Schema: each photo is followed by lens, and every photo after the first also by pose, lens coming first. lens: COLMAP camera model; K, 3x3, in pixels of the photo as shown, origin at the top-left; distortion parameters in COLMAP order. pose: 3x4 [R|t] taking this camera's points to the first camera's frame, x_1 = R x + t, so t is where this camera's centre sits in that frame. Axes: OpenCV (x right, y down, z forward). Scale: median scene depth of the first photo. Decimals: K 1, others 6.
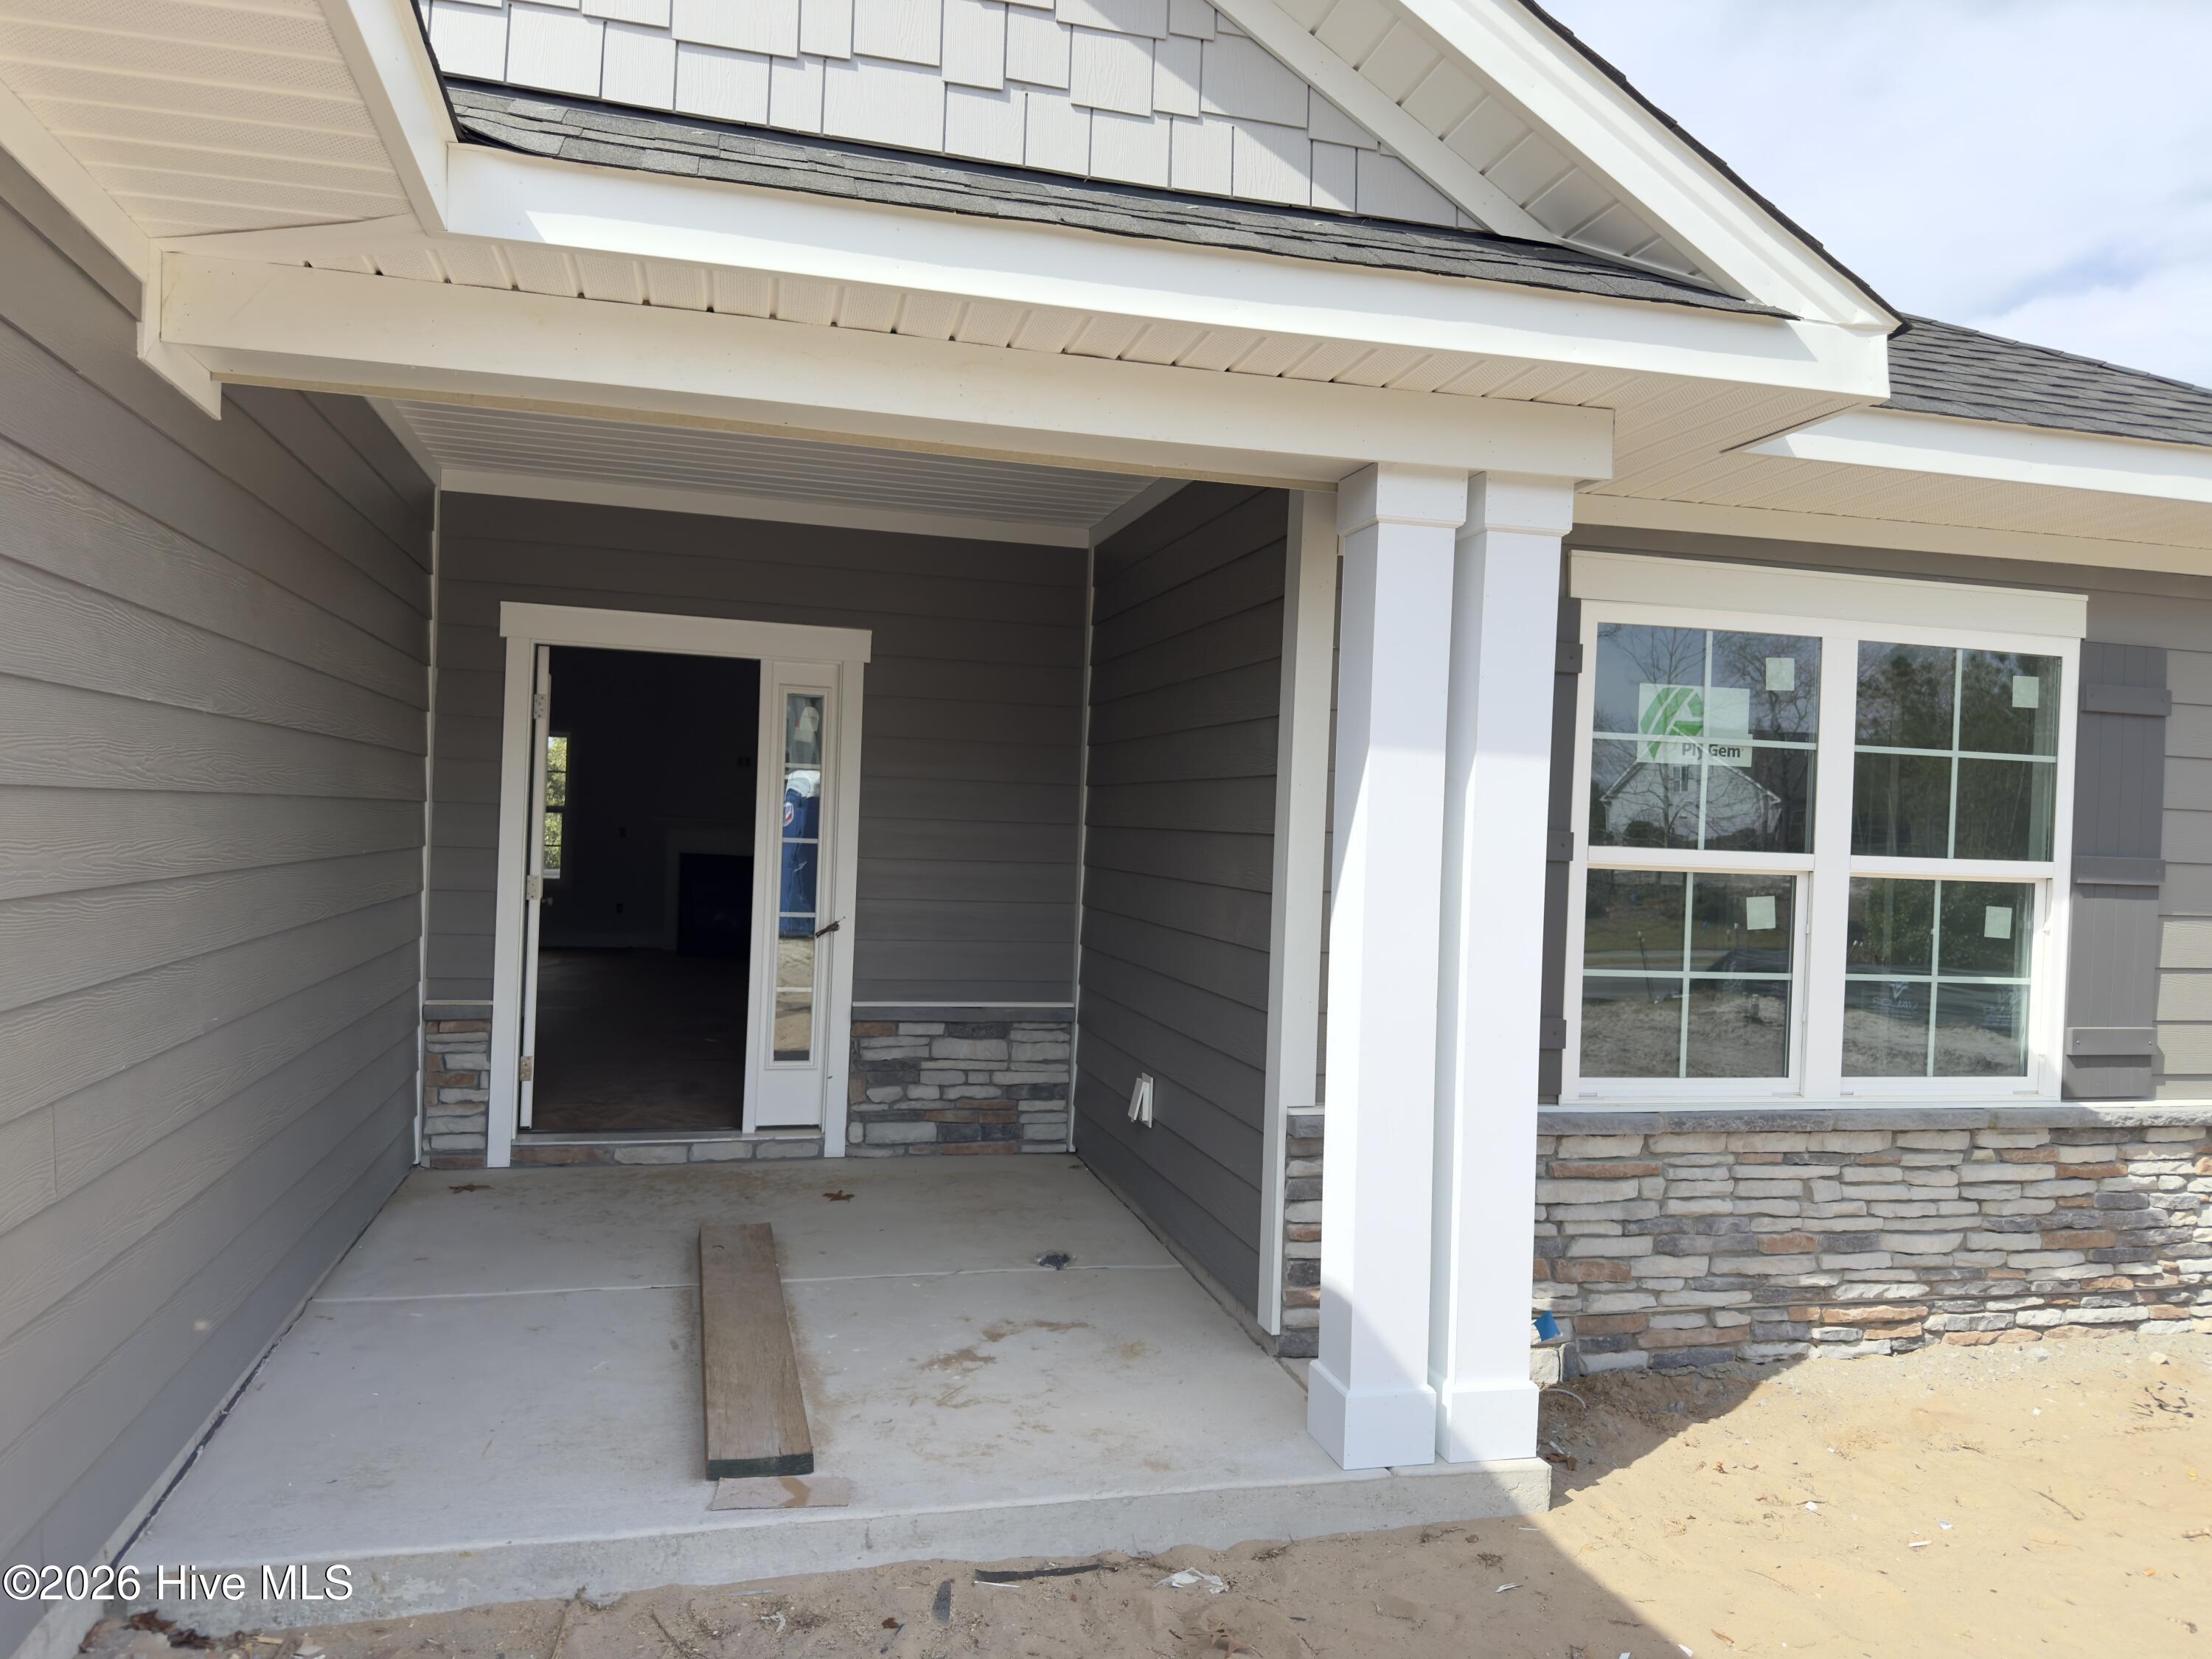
lens RADIAL K [[1562.5, 0, 1106.0], [0, 1562.5, 829.5], [0, 0, 1]] dist [0.015028, -0.005575]
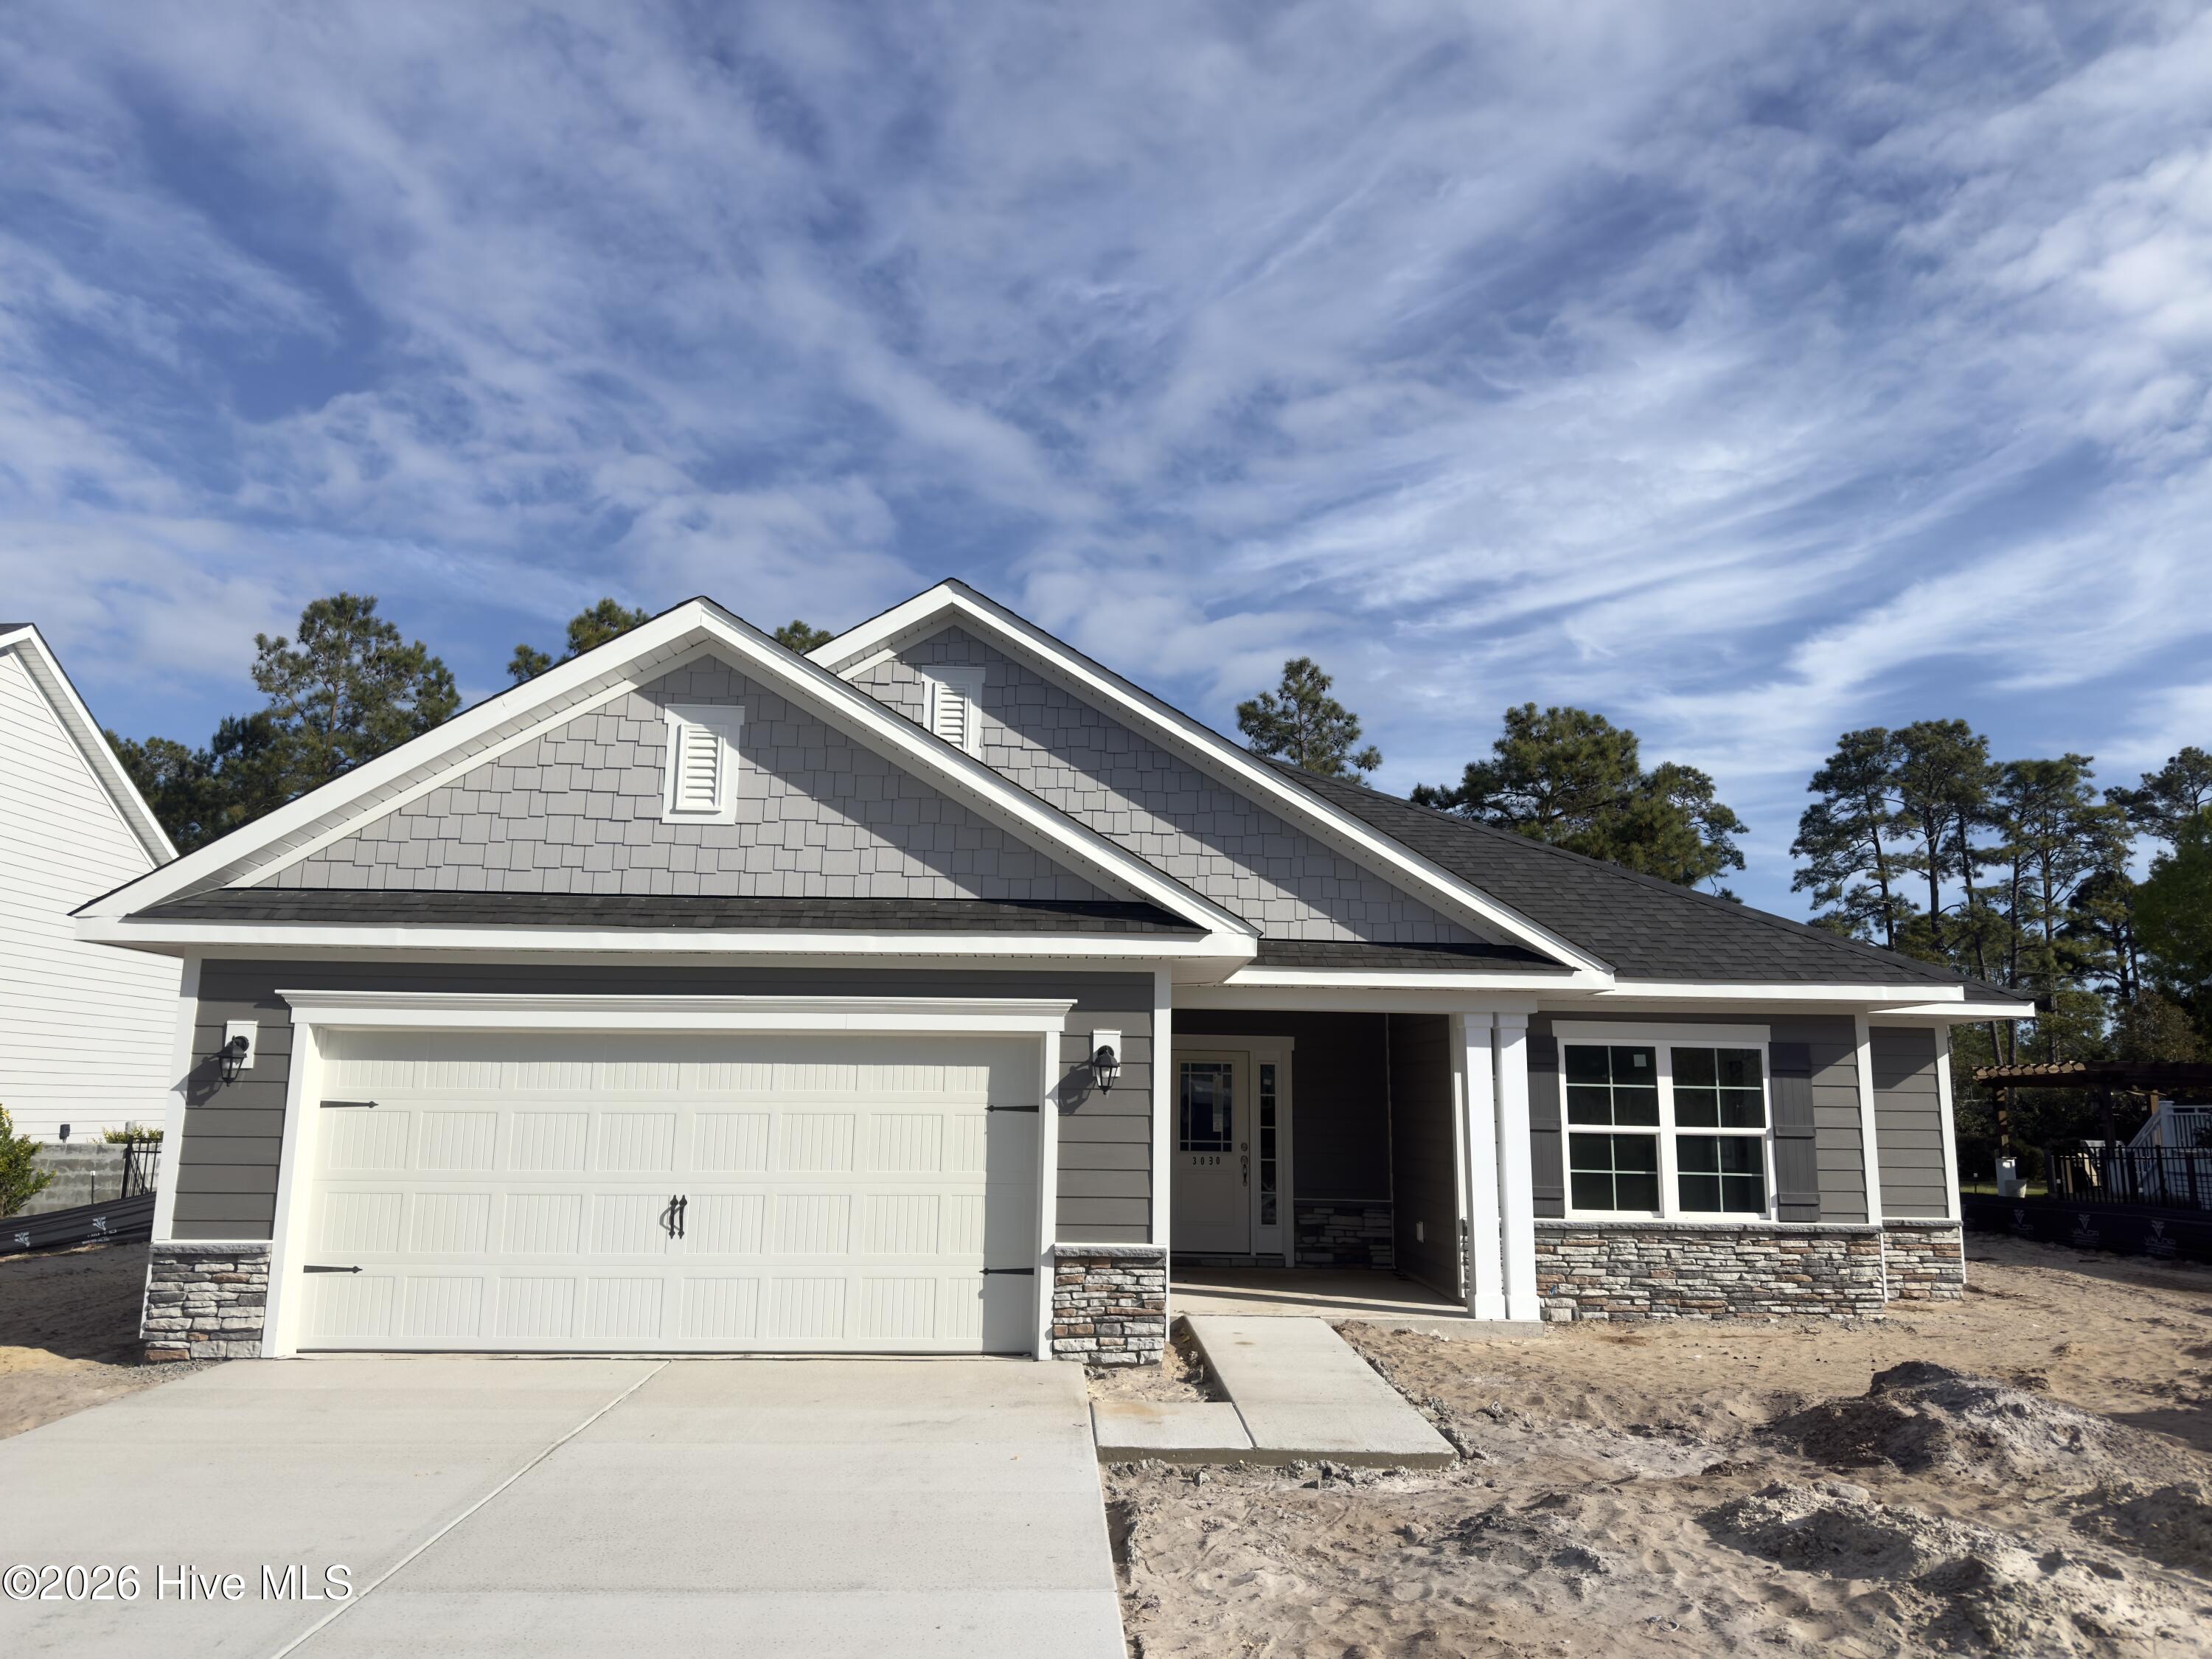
lens RADIAL K [[1545.9, 0, 1108.0], [0, 1545.9, 845.3], [0, 0, 1]] dist [0.211725, -0.438105]
pose [[0.977998, -0.059405, -0.199980, 0.086443], [0.023246, 0.983662, -0.178518, 0.002868], [0.207317, 0.169941, 0.963400, -1.853732]]
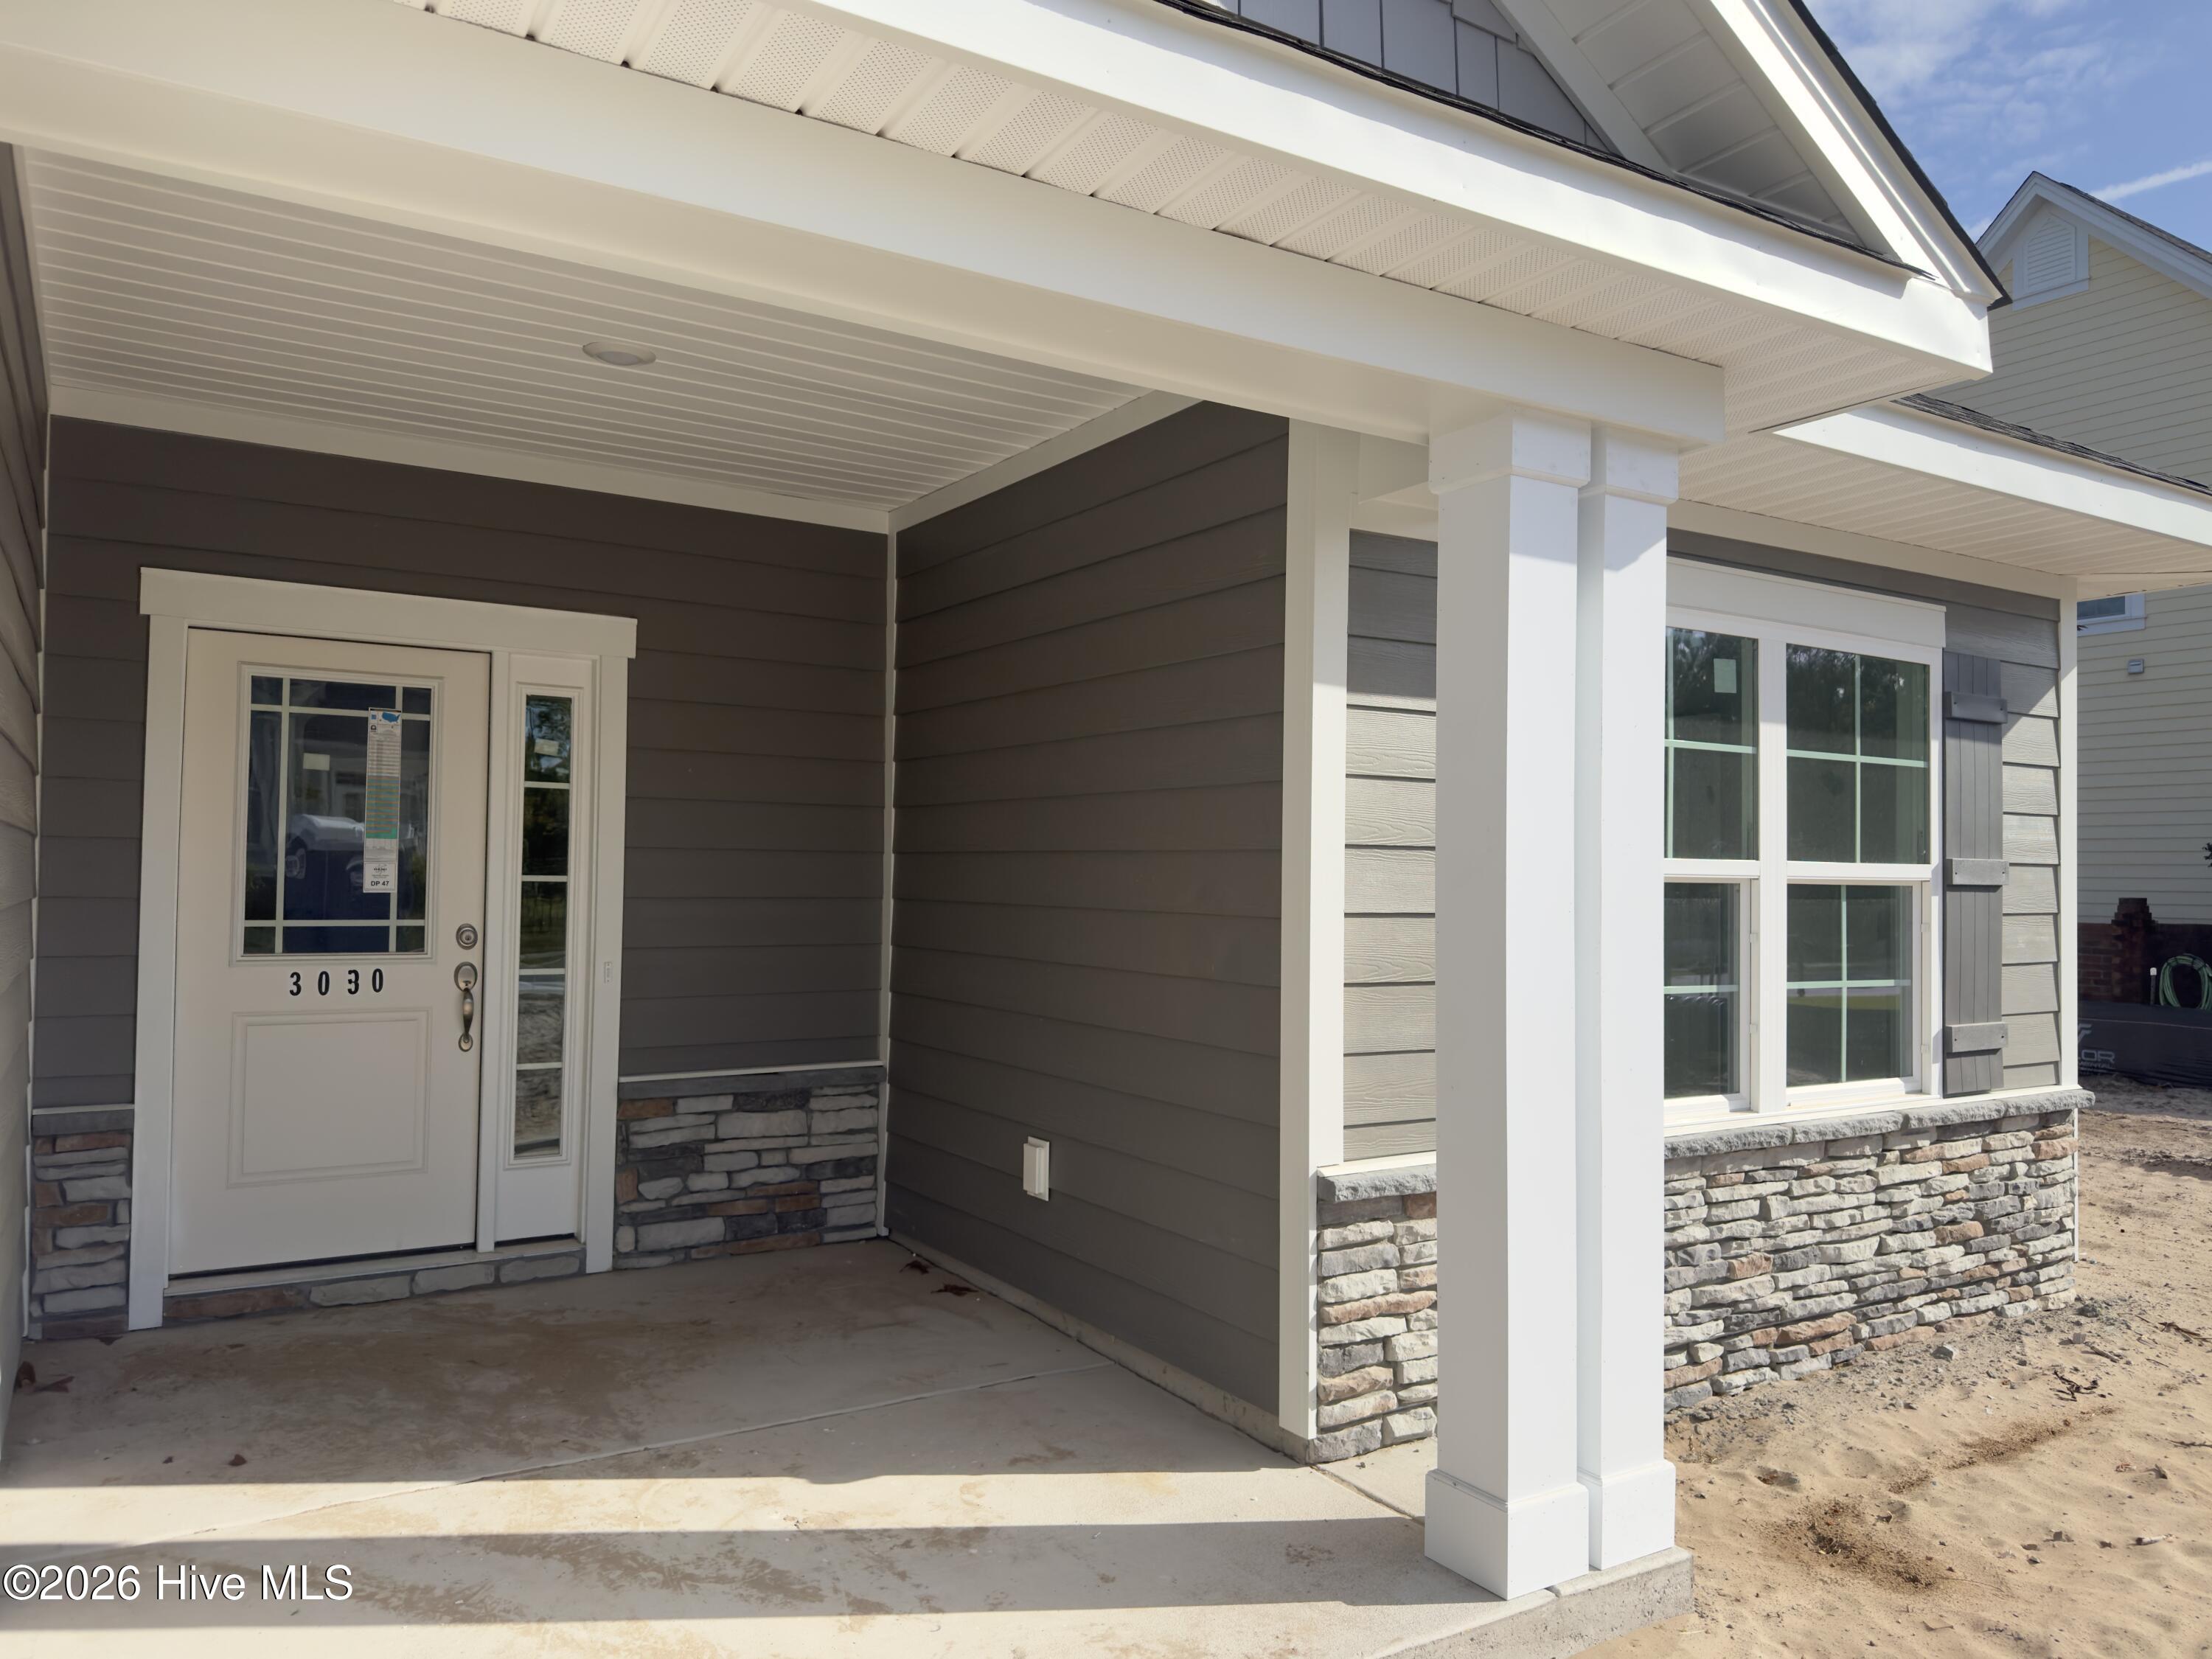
lens RADIAL K [[1588.7, 0, 1161.5], [0, 1588.7, 827.2], [0, 0, 1]] dist [0.064682, -0.123078]
pose [[0.950016, -0.014700, 0.311855, -0.199932], [0.023005, 0.999471, -0.022968, 0.008937], [-0.311353, 0.028994, 0.949852, 0.163024]]
